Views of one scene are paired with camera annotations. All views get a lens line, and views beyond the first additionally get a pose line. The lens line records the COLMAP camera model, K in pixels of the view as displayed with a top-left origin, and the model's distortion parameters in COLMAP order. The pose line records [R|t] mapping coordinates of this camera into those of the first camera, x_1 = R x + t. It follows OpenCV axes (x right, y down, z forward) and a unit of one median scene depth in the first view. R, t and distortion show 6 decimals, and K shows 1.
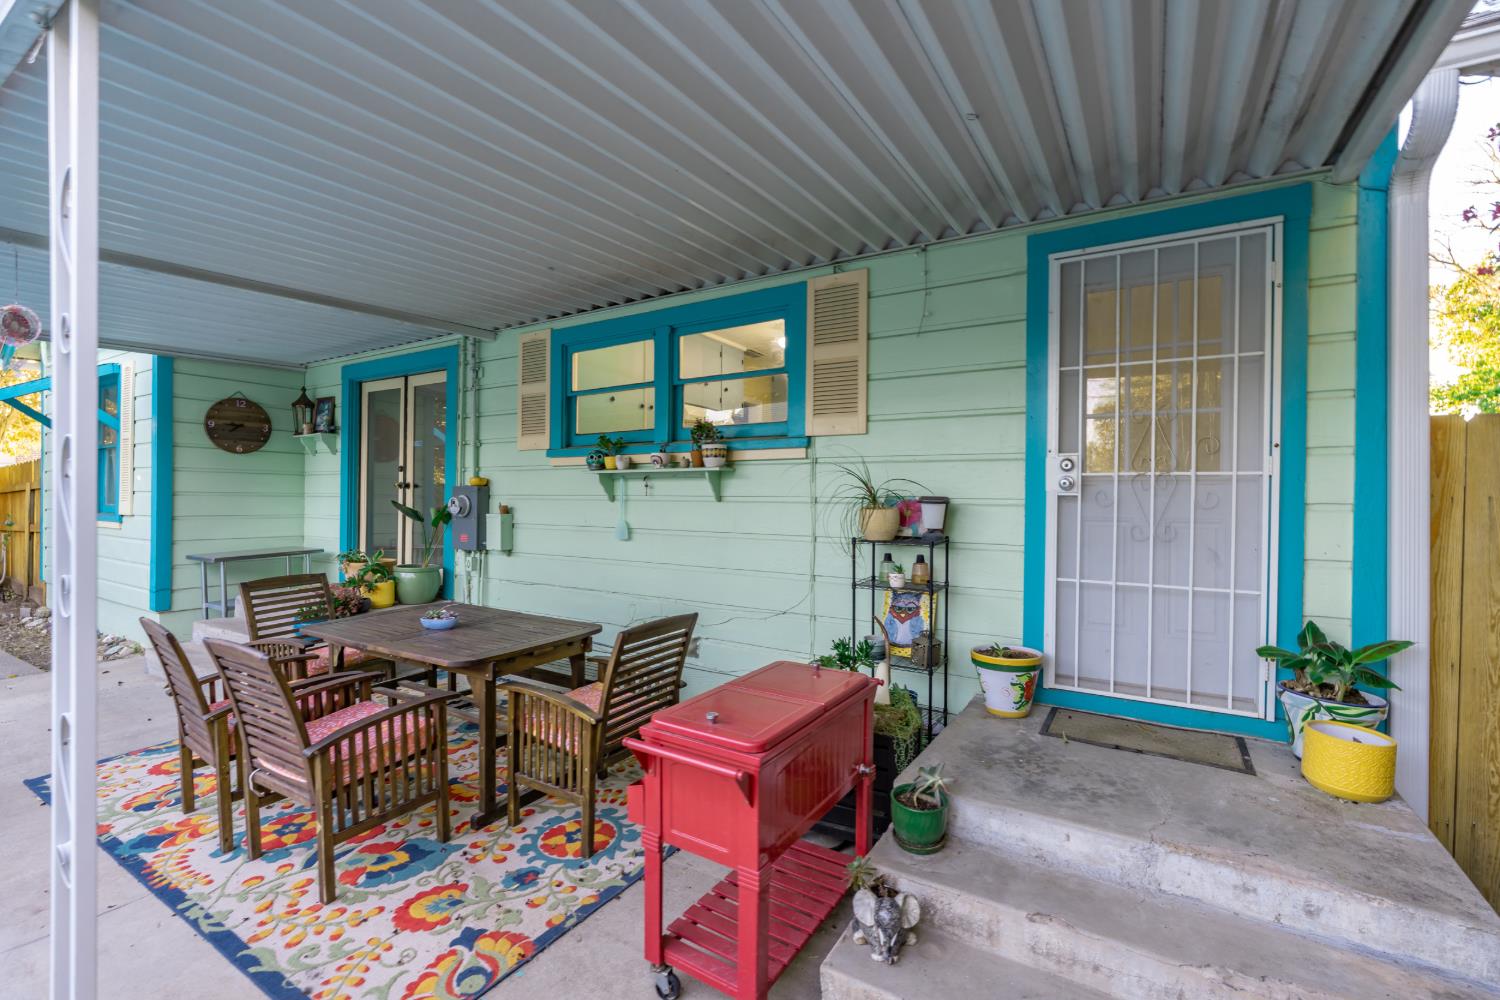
lens RADIAL K [[669.2, 0, 746.3], [0, 669.2, 506.6], [0, 0, 1]] dist [-0.007773, 0.000127]
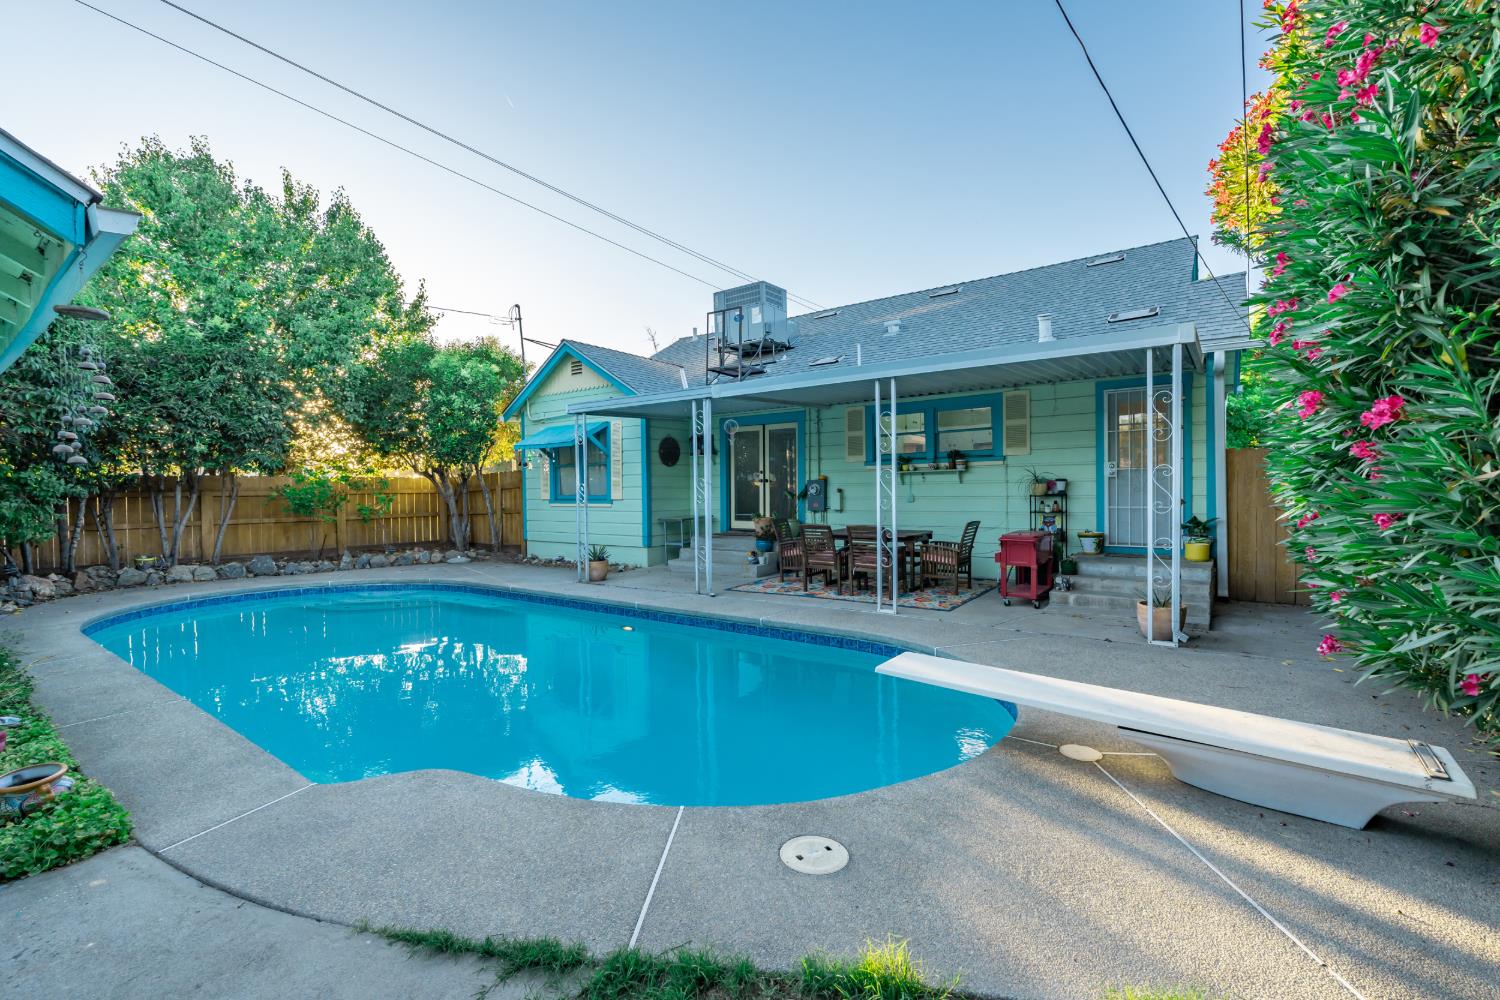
lens RADIAL K [[669.2, 0, 747.1], [0, 669.2, 504.0], [0, 0, 1]] dist [-0.007773, 0.000127]
pose [[0.996976, -0.022644, -0.074340, -0.598500], [0.023239, 0.999704, 0.007146, 0.029516], [0.074156, -0.008852, 0.997207, -1.359874]]
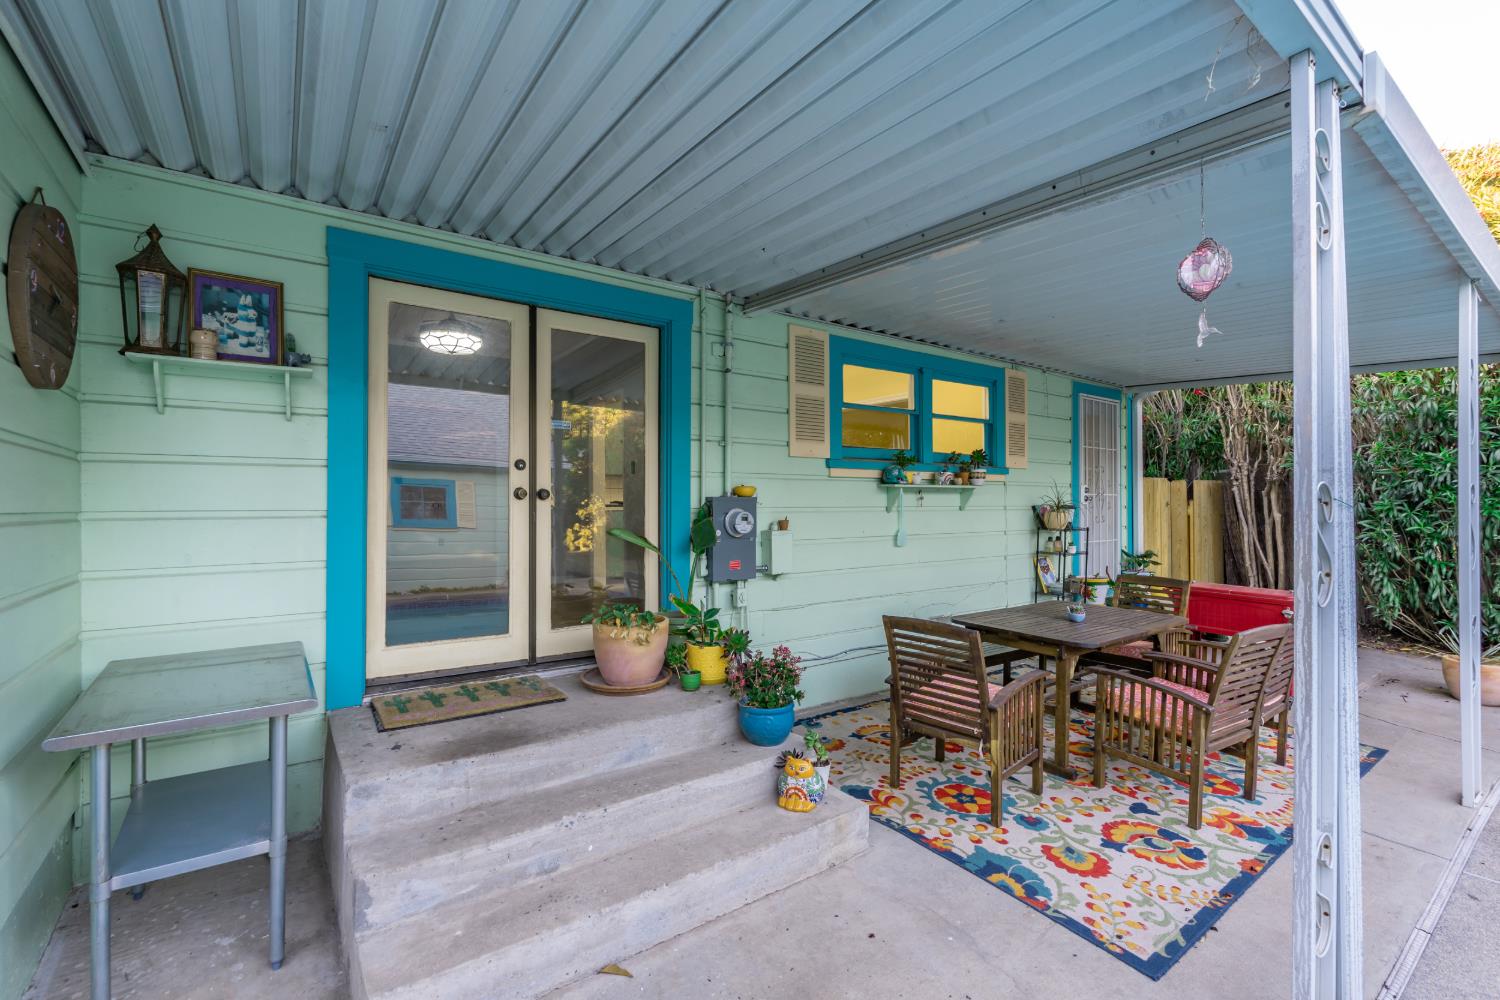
lens RADIAL K [[669.2, 0, 761.4], [0, 669.2, 499.0], [0, 0, 1]] dist [-0.007773, 0.000127]
pose [[0.354443, -0.004487, 0.935067, -1.404988], [0.015074, 0.999886, -0.000916, -0.034037], [-0.934956, 0.014420, 0.354470, 0.871402]]
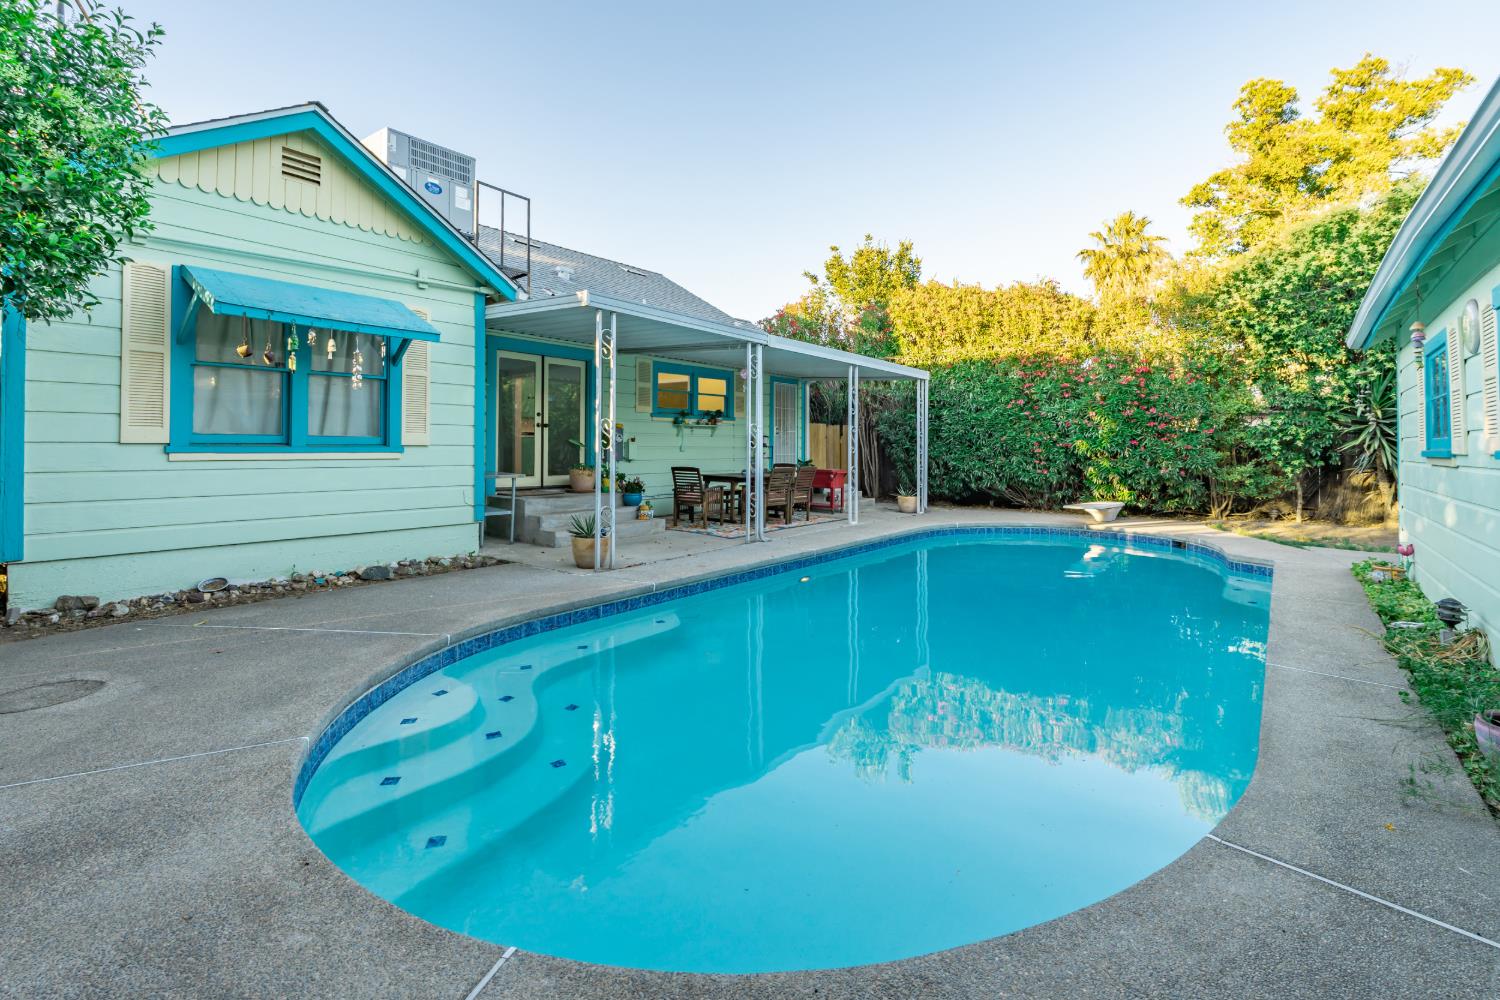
lens RADIAL K [[669.2, 0, 754.4], [0, 669.2, 443.8], [0, 0, 1]] dist [-0.007773, 0.000127]
pose [[0.096193, -0.005344, 0.995348, -2.888242], [0.005548, 0.999973, 0.004833, 0.009950], [-0.995347, 0.005057, 0.096220, 0.510252]]
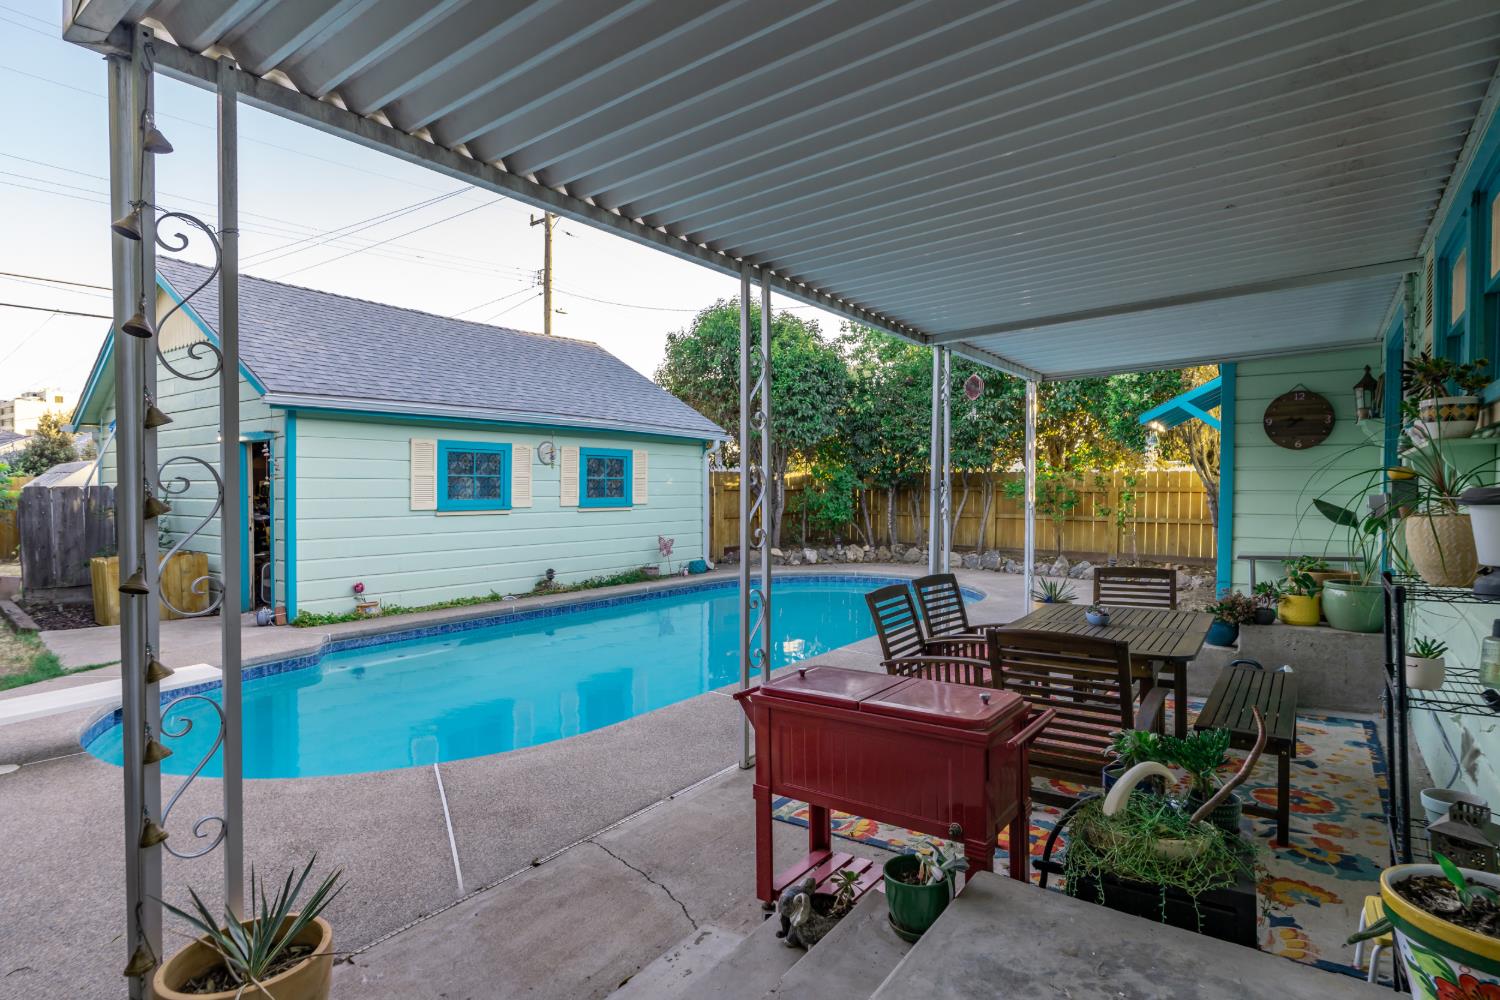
lens RADIAL K [[788.8, 0, 749.5], [0, 788.8, 495.1], [0, 0, 1]] dist [-0.005666, -0.000284]
pose [[-0.057085, -0.002780, -0.998365, 0.595539], [-0.011292, 0.999934, -0.002139, -0.005640], [0.998305, 0.011151, -0.057113, 0.431897]]
